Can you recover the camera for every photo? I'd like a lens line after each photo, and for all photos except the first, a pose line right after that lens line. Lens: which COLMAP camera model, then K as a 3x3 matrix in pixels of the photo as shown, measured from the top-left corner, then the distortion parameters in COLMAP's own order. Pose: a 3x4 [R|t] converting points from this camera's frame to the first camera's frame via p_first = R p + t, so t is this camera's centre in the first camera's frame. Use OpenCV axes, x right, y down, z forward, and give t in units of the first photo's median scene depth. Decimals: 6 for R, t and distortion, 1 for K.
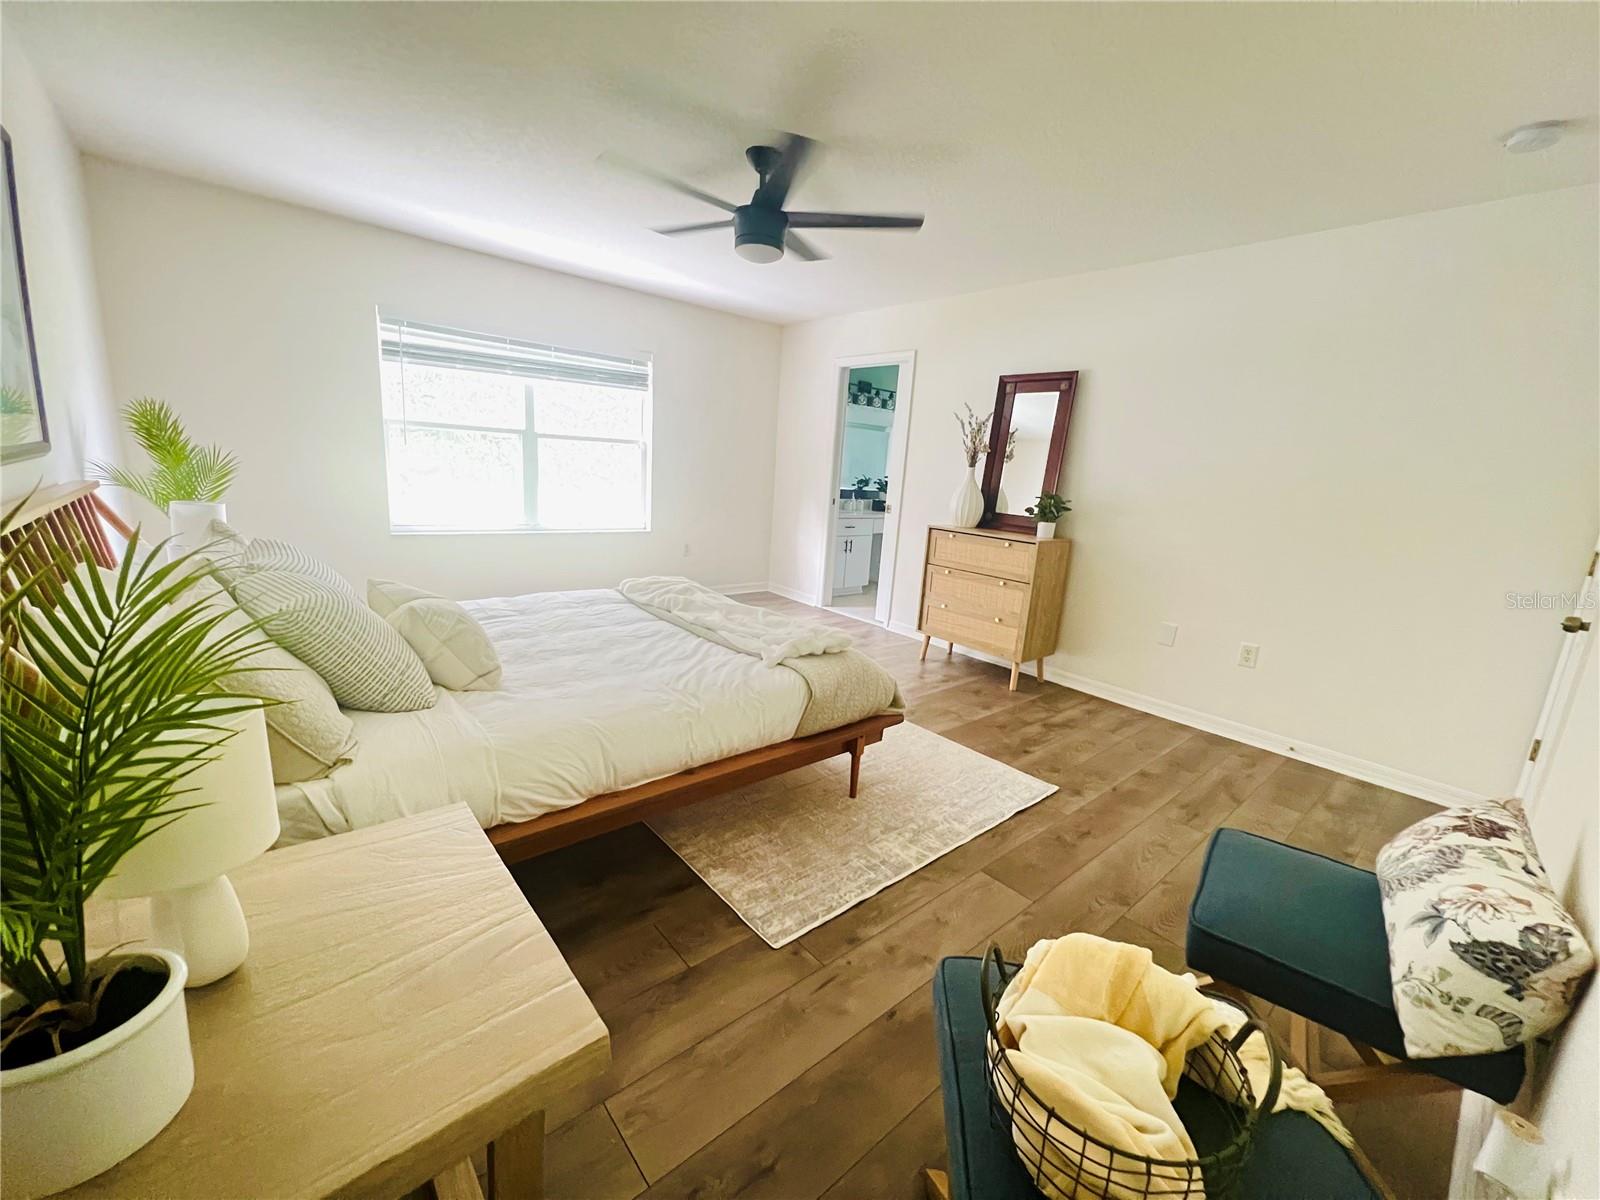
lens RADIAL K [[639.8, 0, 806.5], [0, 639.8, 597.5], [0, 0, 1]] dist [-0.003923, -0.000077]
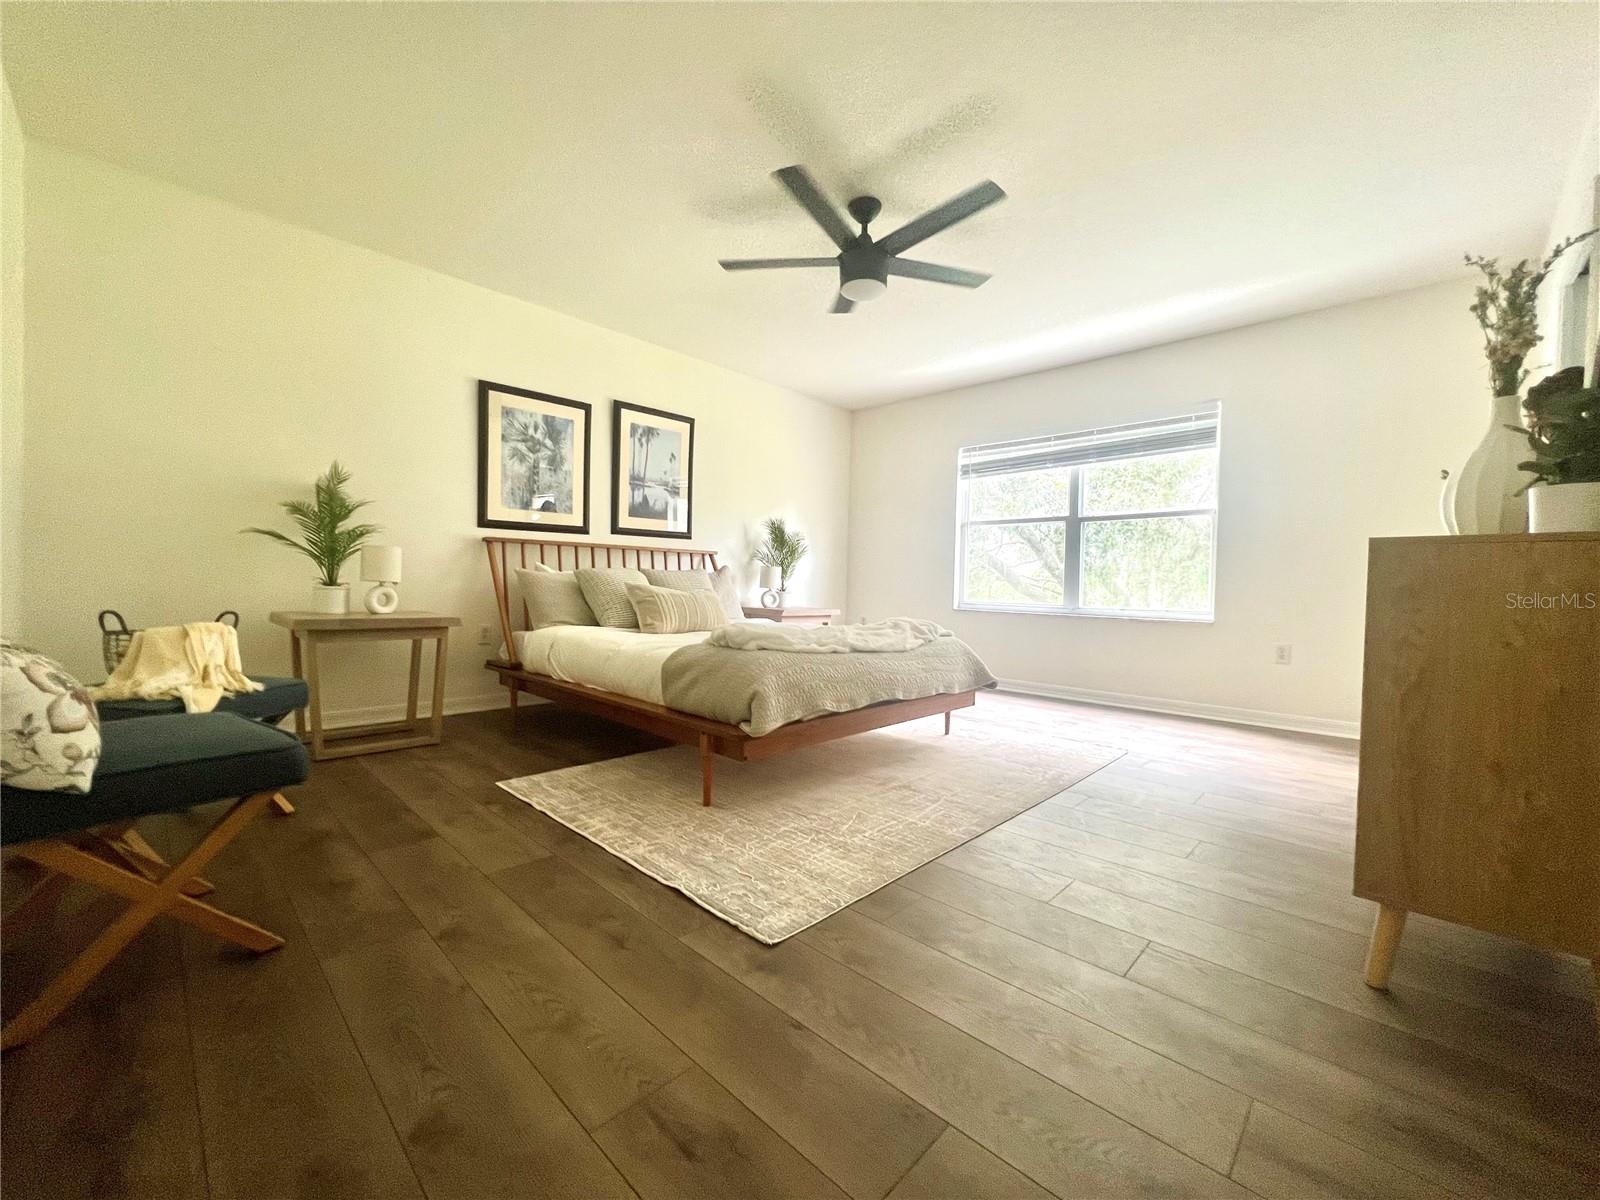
lens RADIAL K [[636.7, 0, 801.2], [0, 636.7, 598.9], [0, 0, 1]] dist [-0.002866, 0.000355]
pose [[0.093756, -0.043971, -0.994624, 0.974723], [-0.217263, 0.974043, -0.063541, 0.050209], [0.971600, 0.222052, 0.081769, 0.959718]]
